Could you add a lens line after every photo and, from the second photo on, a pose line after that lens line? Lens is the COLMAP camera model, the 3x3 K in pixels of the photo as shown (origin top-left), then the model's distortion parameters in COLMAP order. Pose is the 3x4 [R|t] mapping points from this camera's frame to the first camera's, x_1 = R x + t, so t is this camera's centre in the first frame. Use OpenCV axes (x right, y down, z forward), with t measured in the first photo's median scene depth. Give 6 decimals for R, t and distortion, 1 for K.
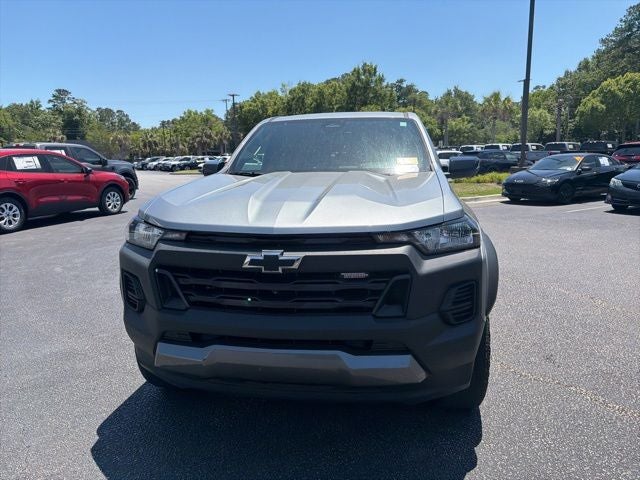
lens RADIAL K [[454.2, 0, 311.7], [0, 454.2, 240.6], [0, 0, 1]] dist [0.036813, -0.036314]
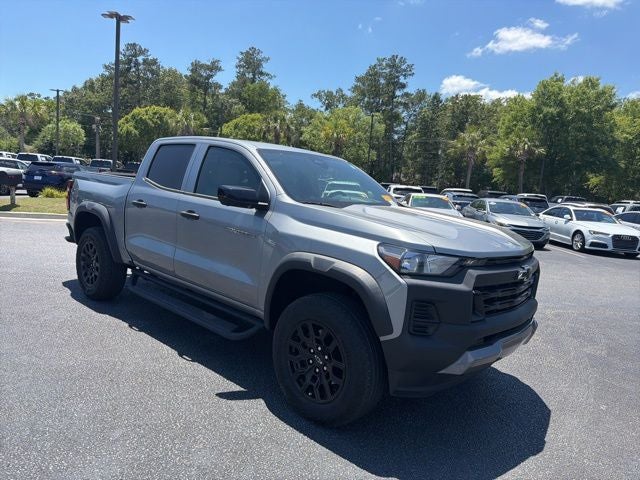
lens RADIAL K [[473.2, 0, 320.9], [0, 473.2, 236.8], [0, 0, 1]] dist [0.003661, -0.005142]
pose [[0.517055, -0.031929, 0.855357, -0.098560], [0.066870, 0.997757, -0.003177, -0.006378], [-0.853336, 0.058840, 0.518030, 0.040550]]
